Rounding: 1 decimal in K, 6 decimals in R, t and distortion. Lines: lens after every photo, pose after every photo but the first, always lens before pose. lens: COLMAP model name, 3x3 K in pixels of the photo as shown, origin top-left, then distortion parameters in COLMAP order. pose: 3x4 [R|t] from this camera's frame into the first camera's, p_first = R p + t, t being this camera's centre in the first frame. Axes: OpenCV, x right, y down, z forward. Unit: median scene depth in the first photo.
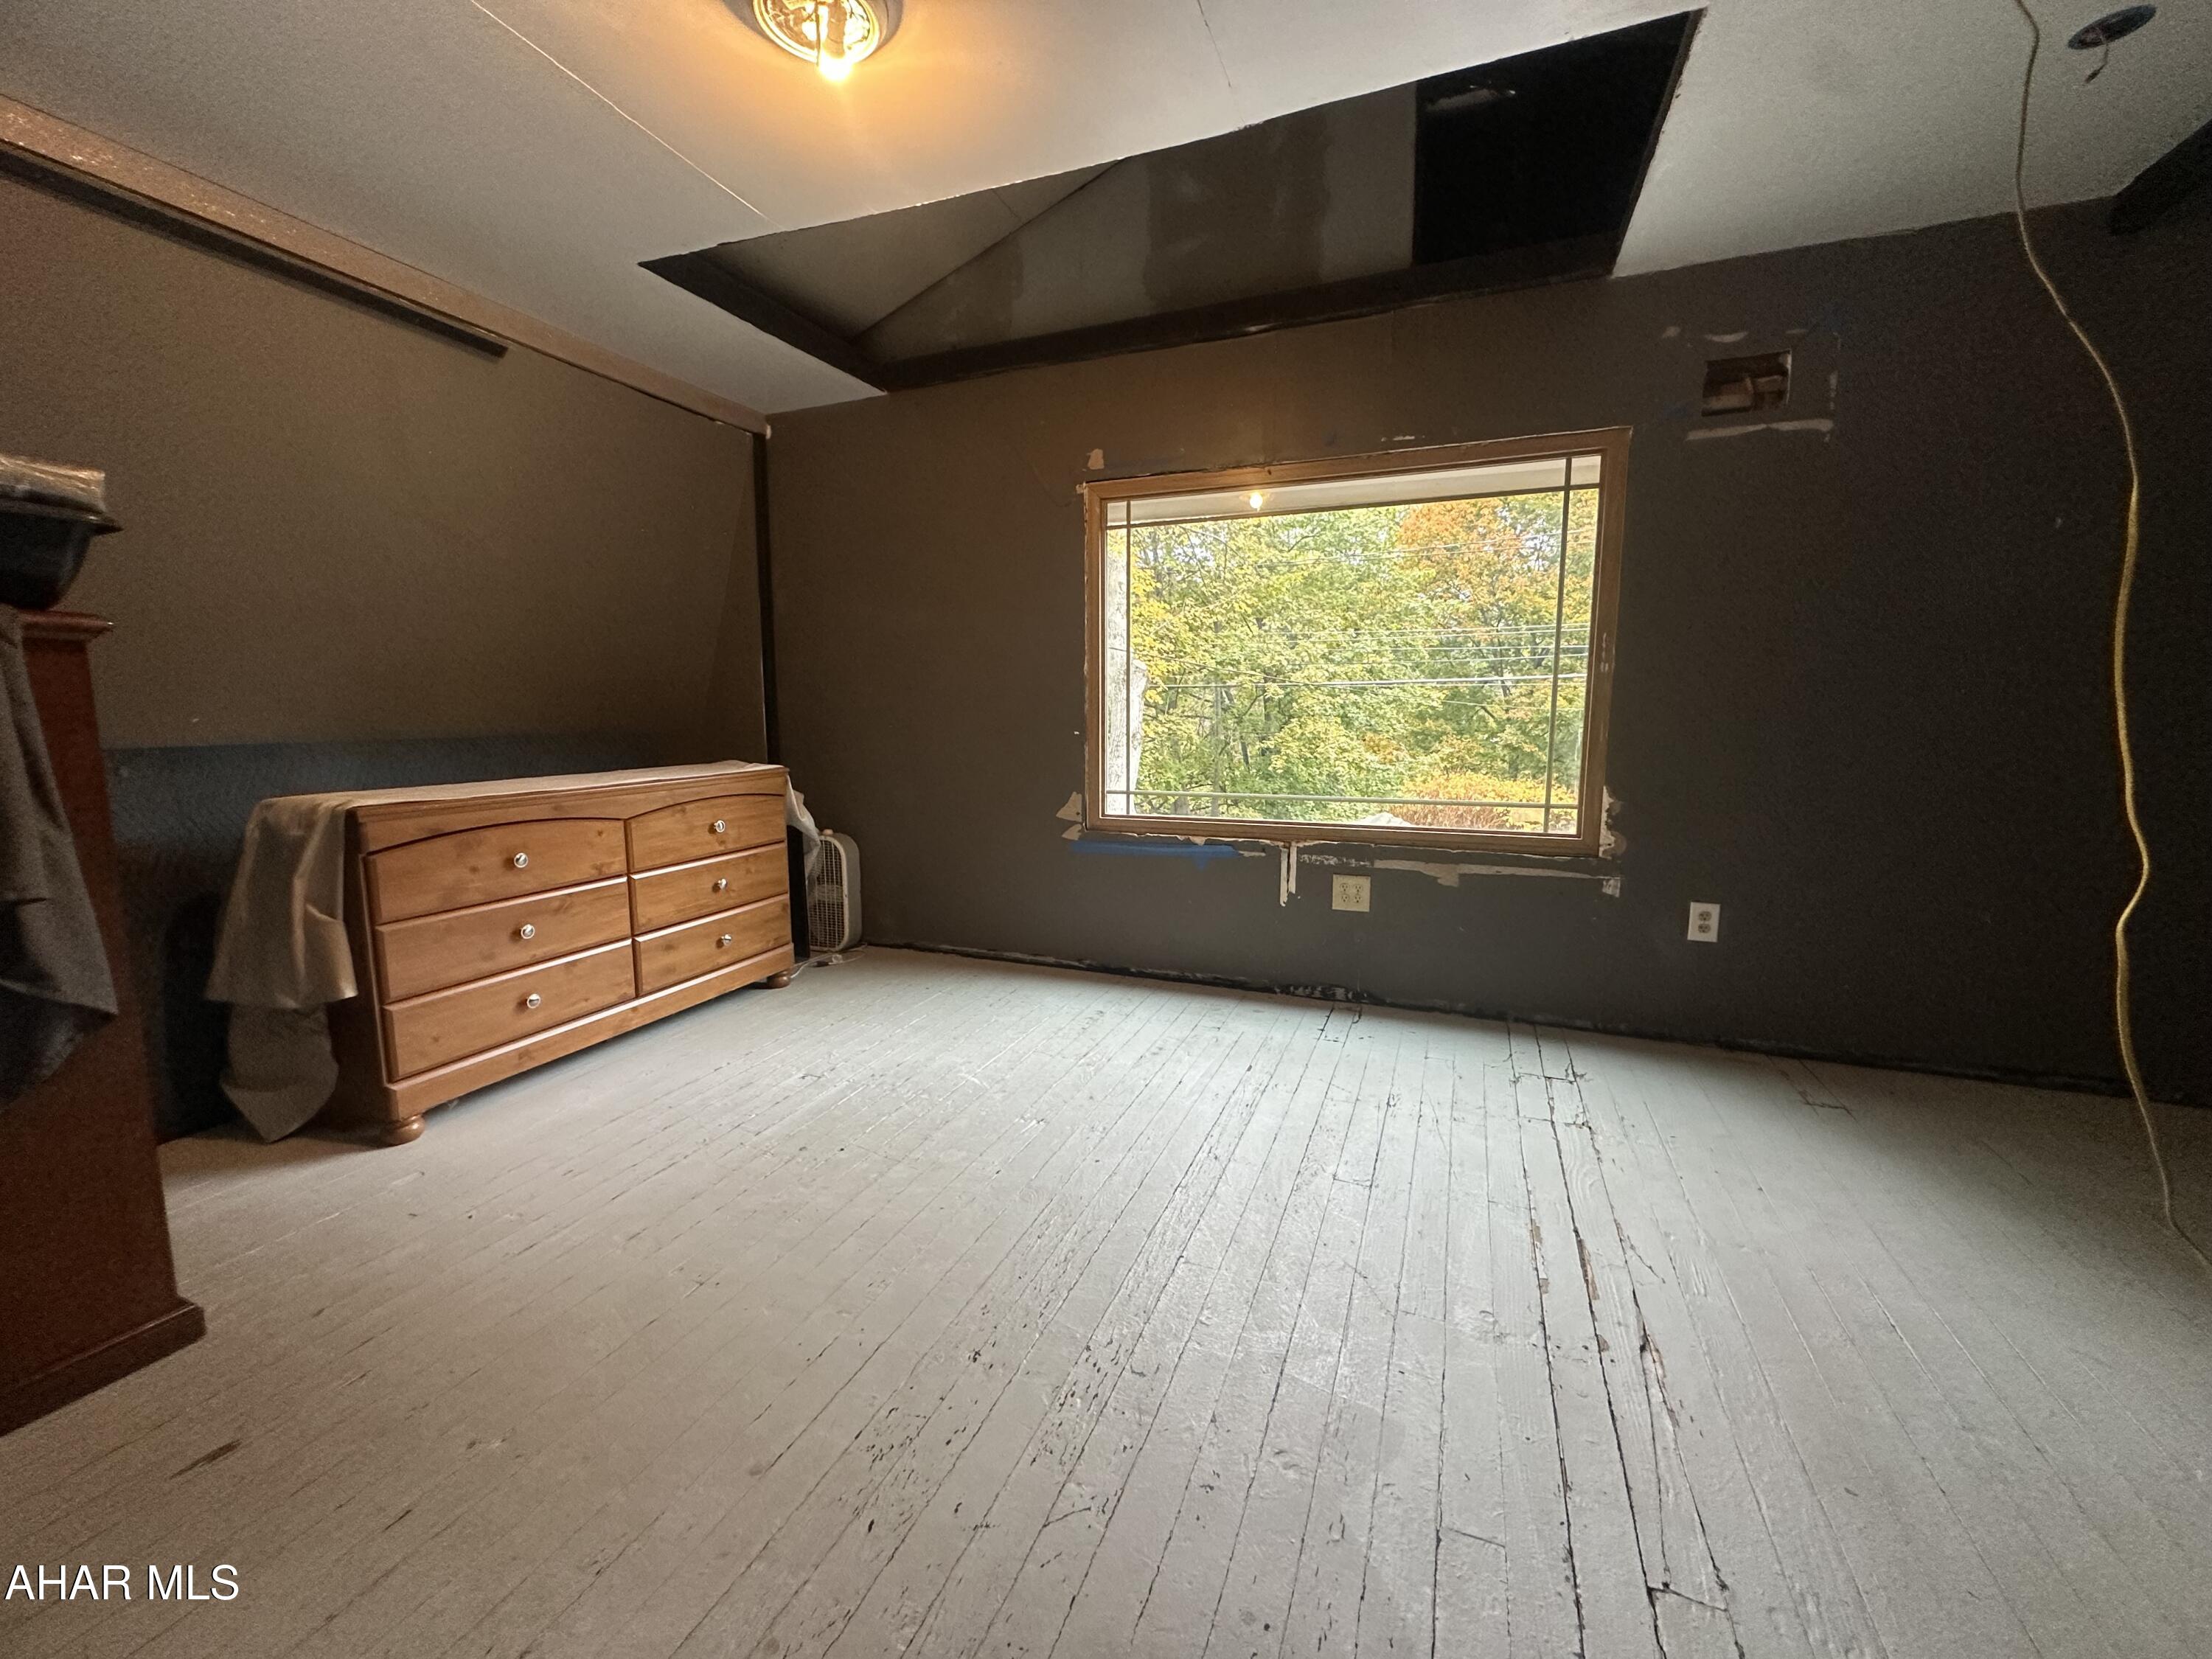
lens RADIAL K [[883.0, 0, 1100.9], [0, 883.0, 823.8], [0, 0, 1]] dist [-0.003270, 0.000053]
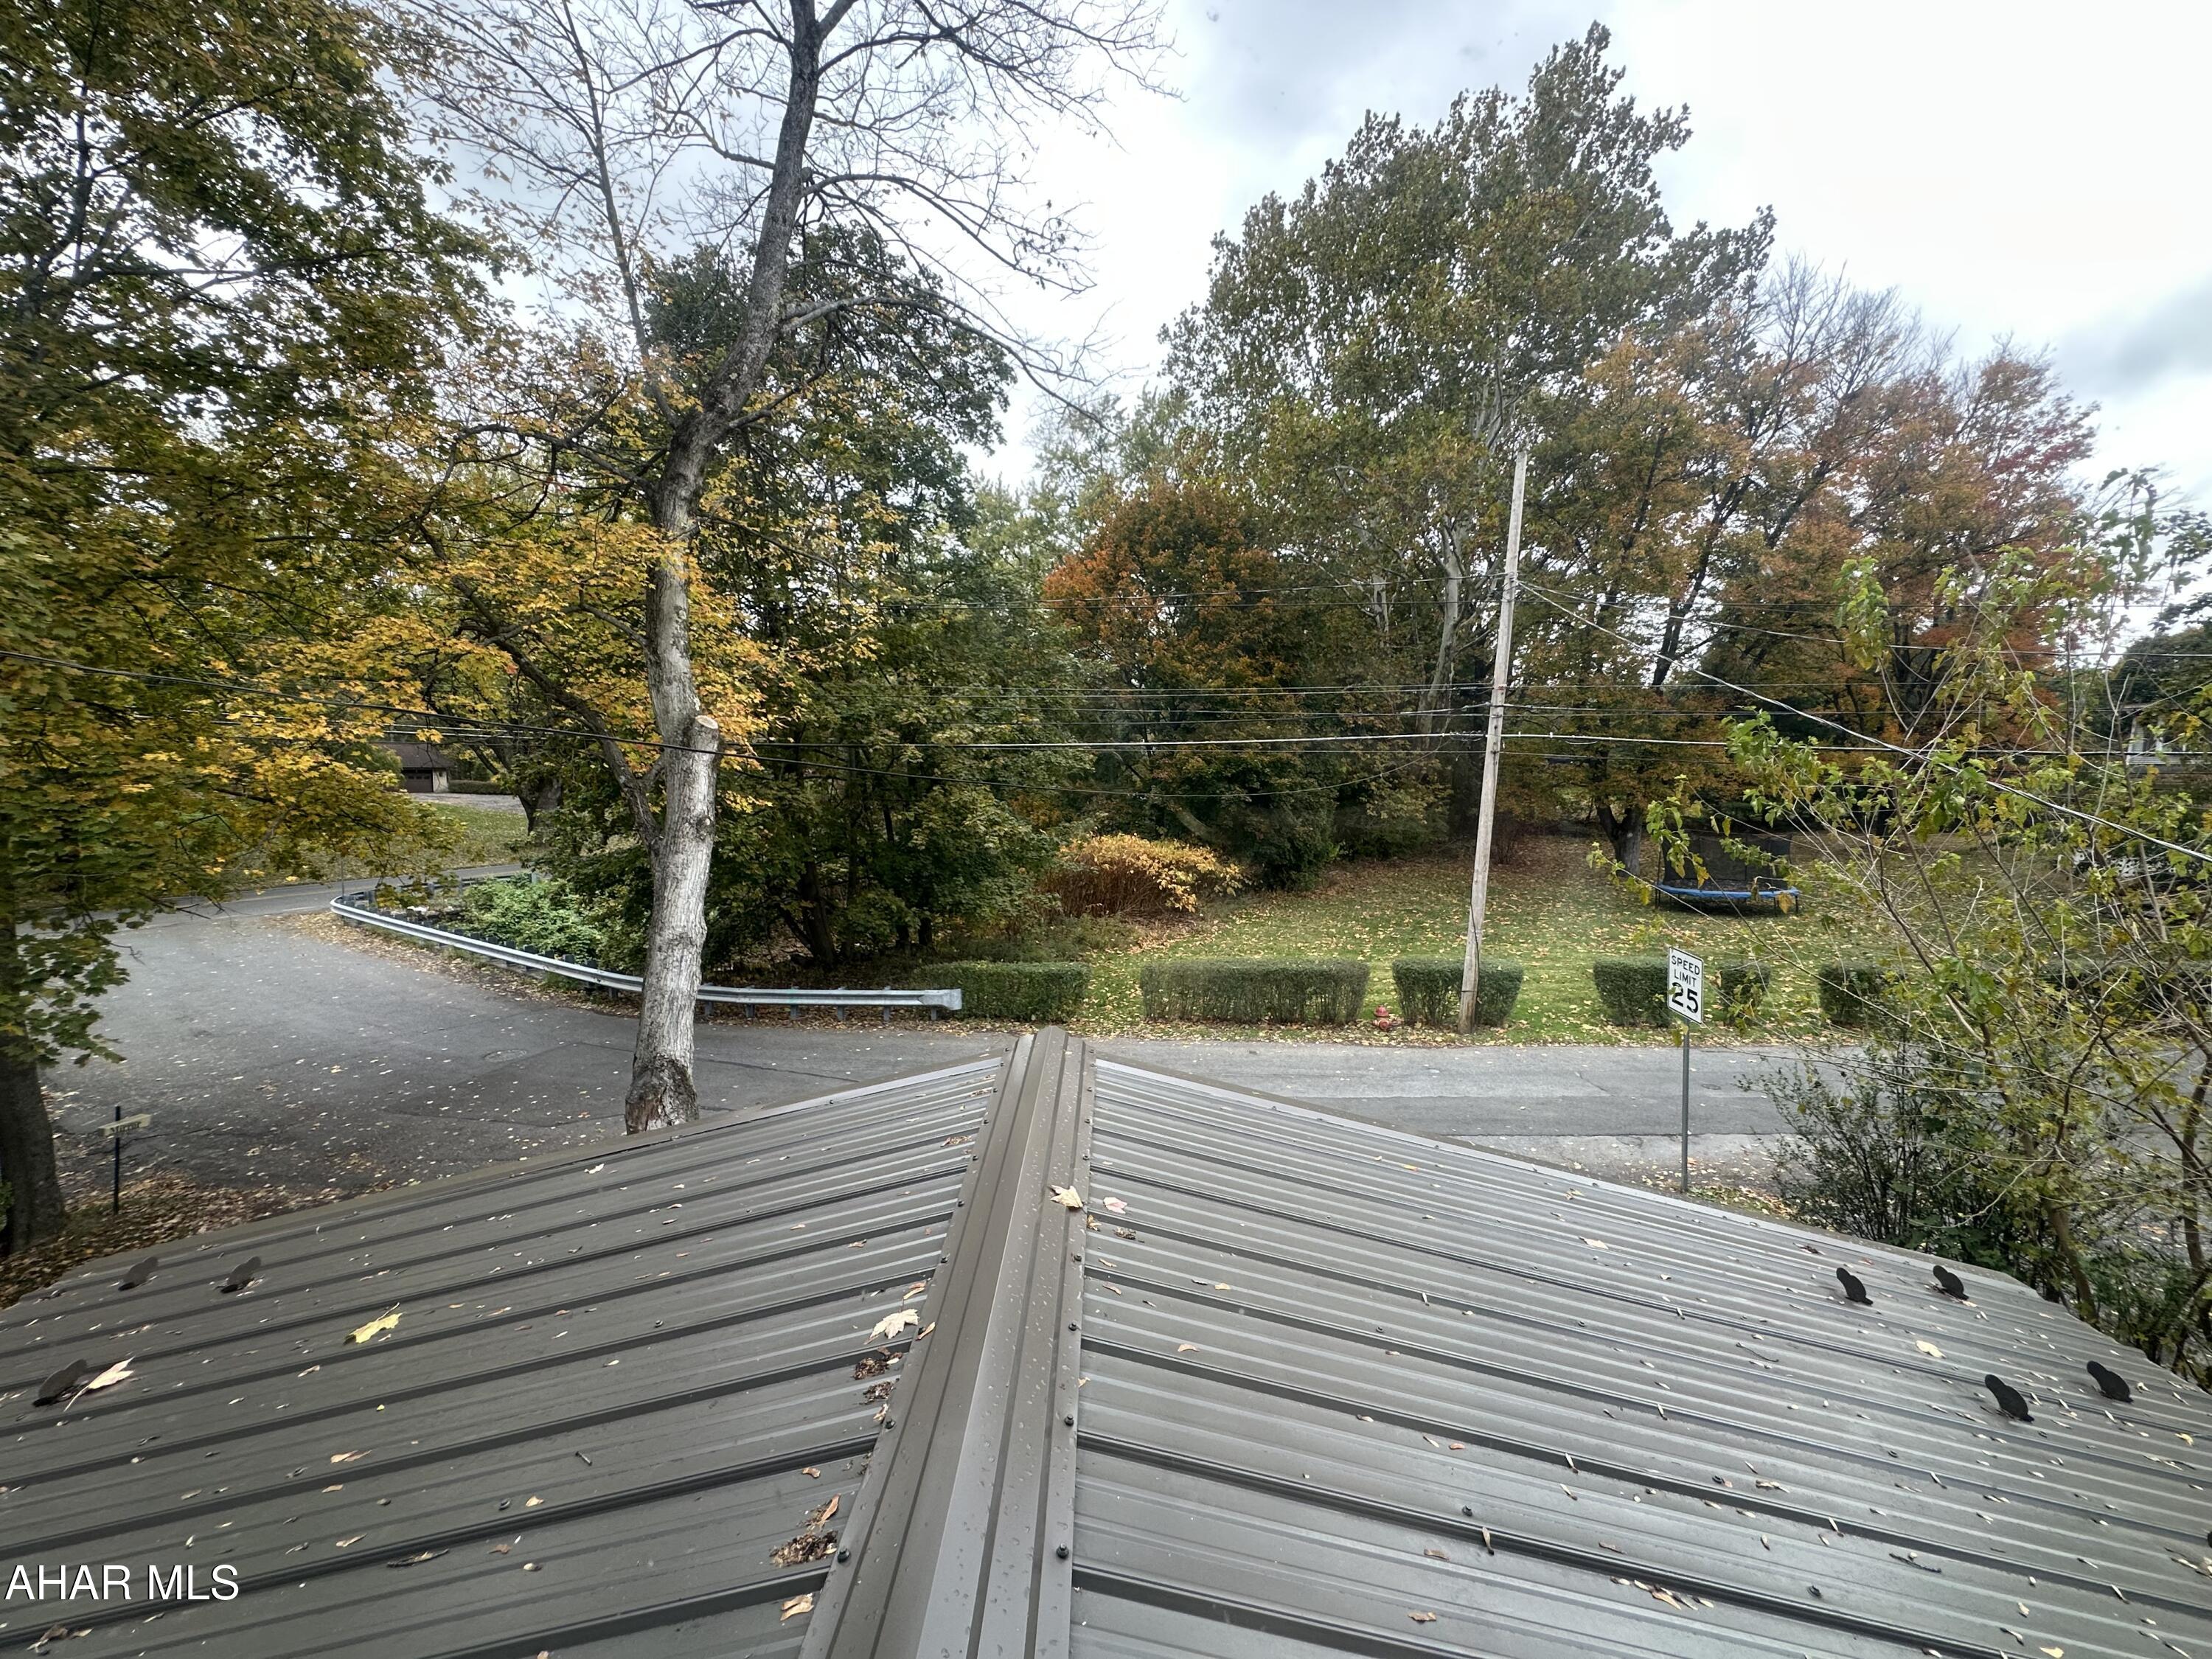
lens RADIAL K [[883.0, 0, 1097.9], [0, 883.0, 825.6], [0, 0, 1]] dist [-0.003270, 0.000053]
pose [[0.928396, -0.018381, 0.371137, 0.271243], [0.038692, 0.998129, -0.047354, -0.201534], [-0.369572, 0.058323, 0.927370, 0.892379]]
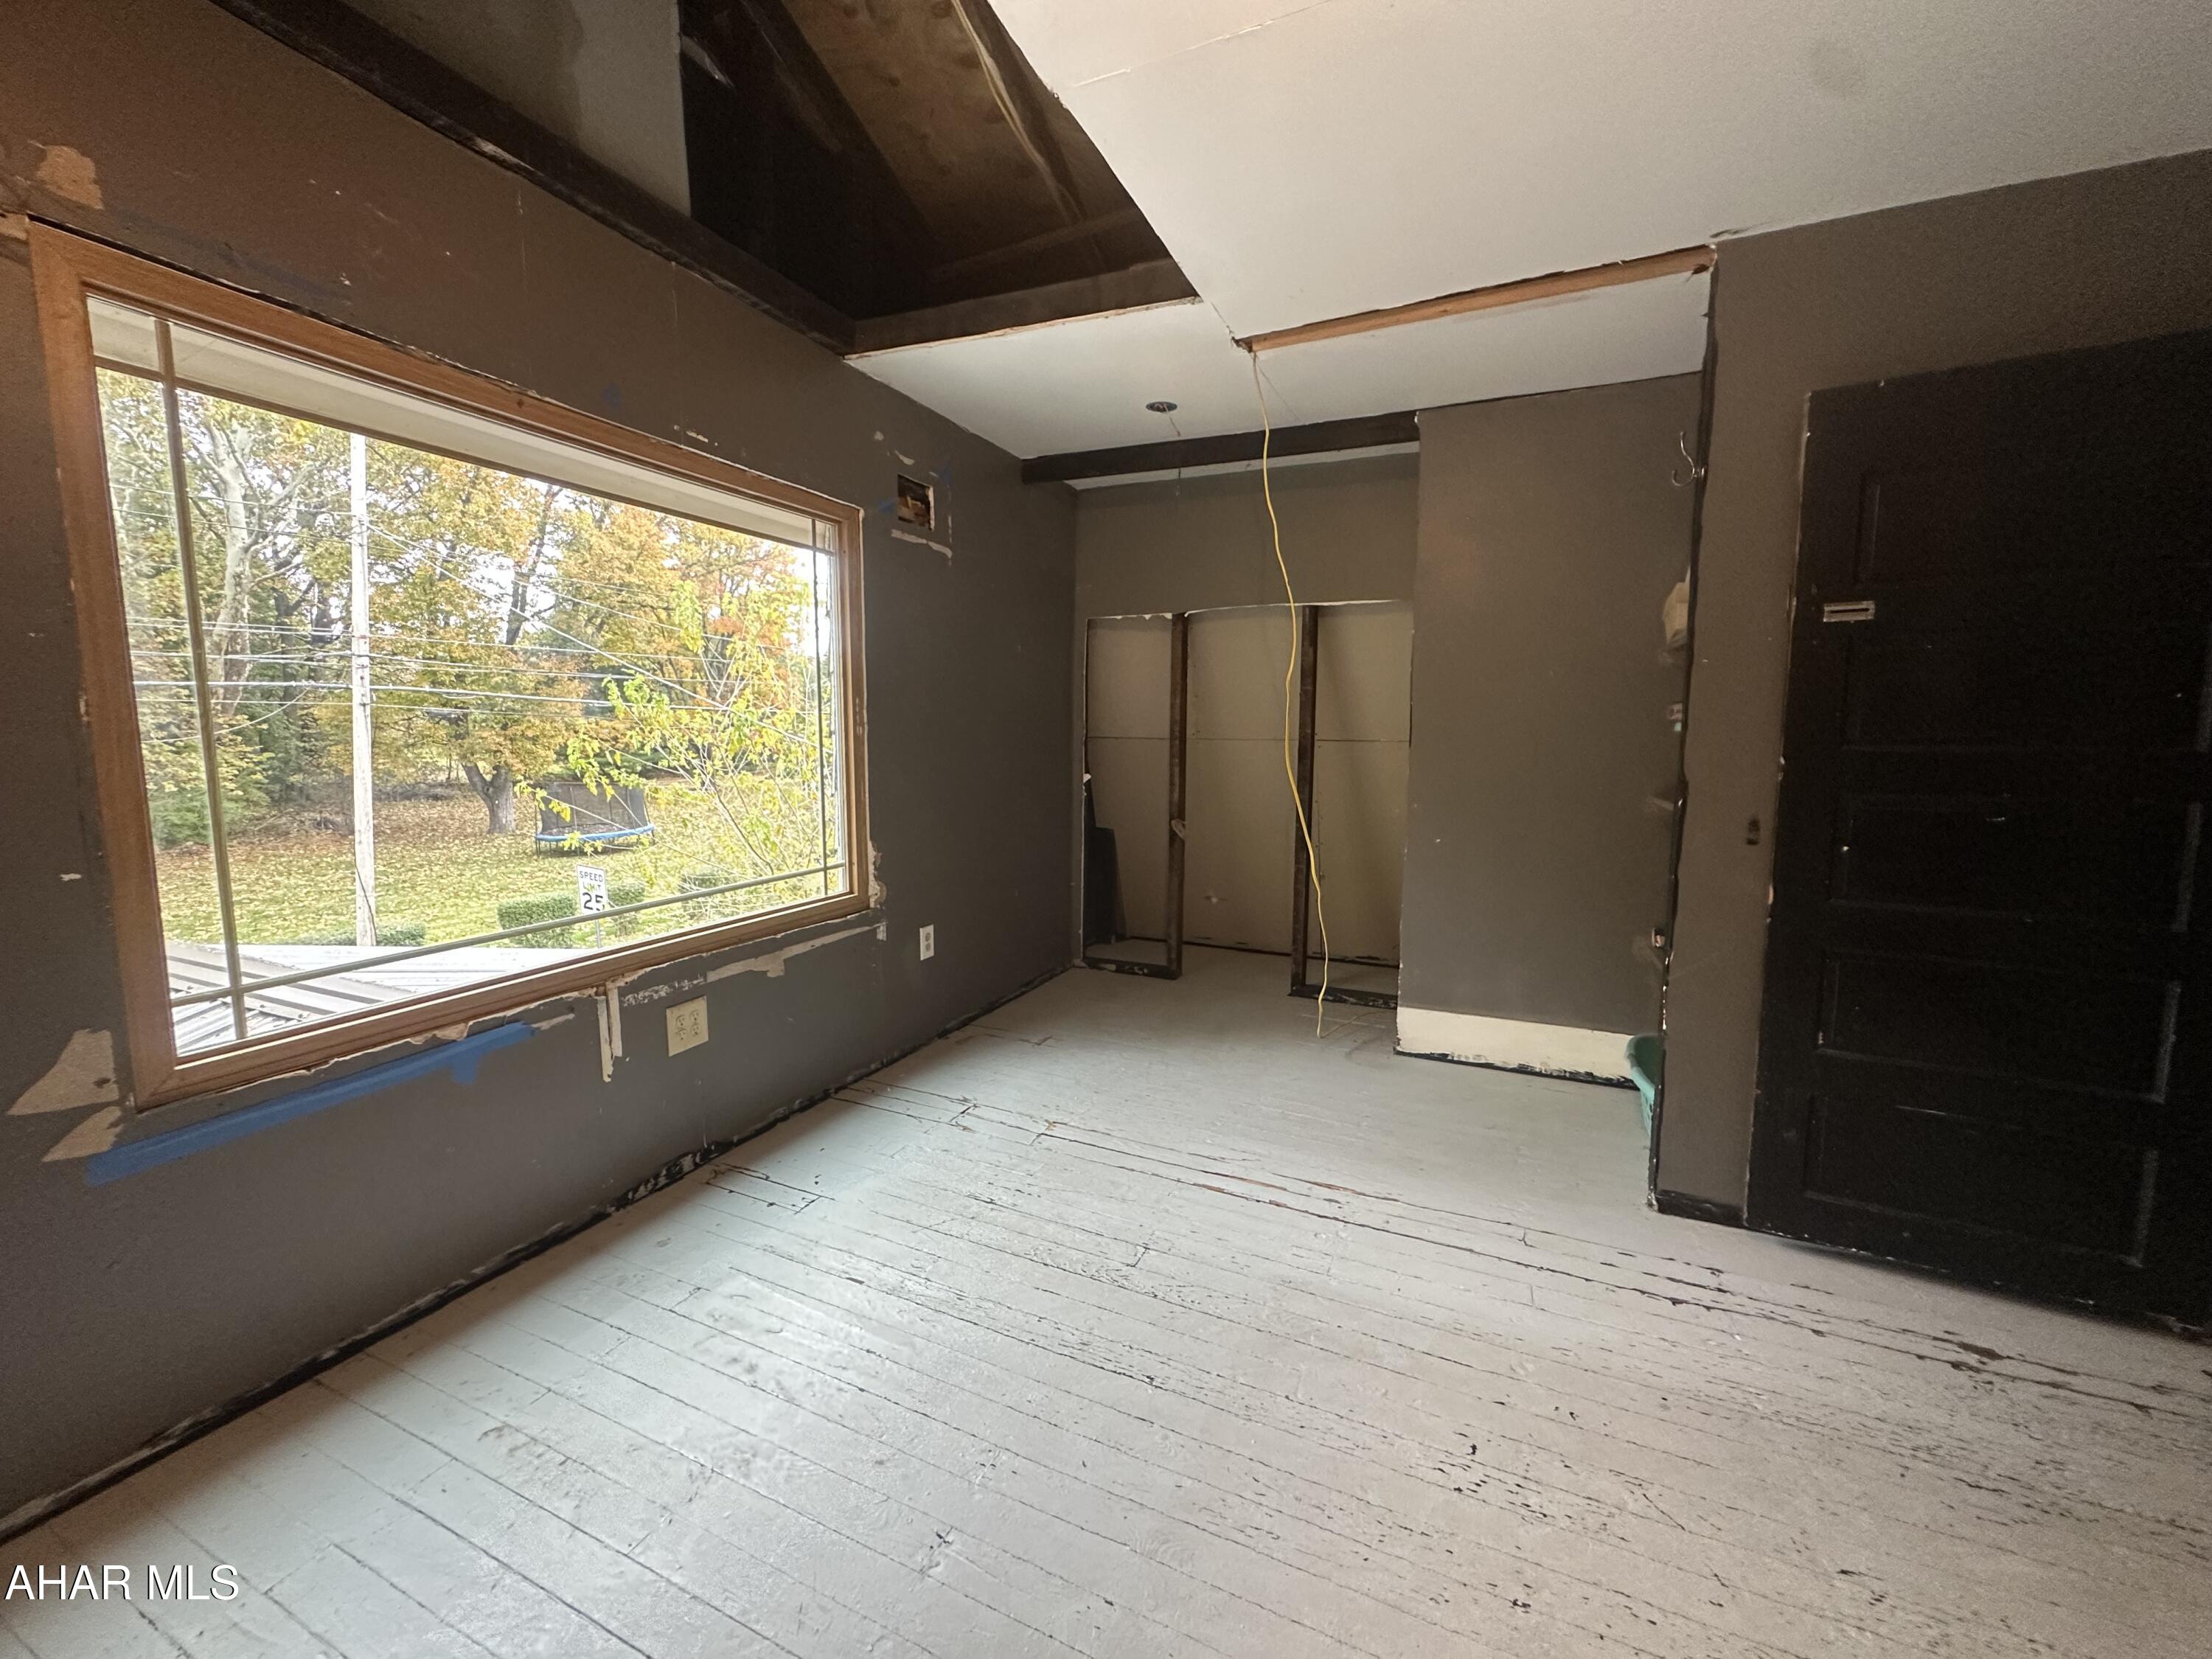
lens RADIAL K [[883.0, 0, 1104.3], [0, 883.0, 825.6], [0, 0, 1]] dist [-0.003270, 0.000053]
pose [[0.033803, -0.106266, 0.993763, -0.421008], [0.121866, 0.987350, 0.101435, -0.119074], [-0.991971, 0.117677, 0.046325, 0.589071]]
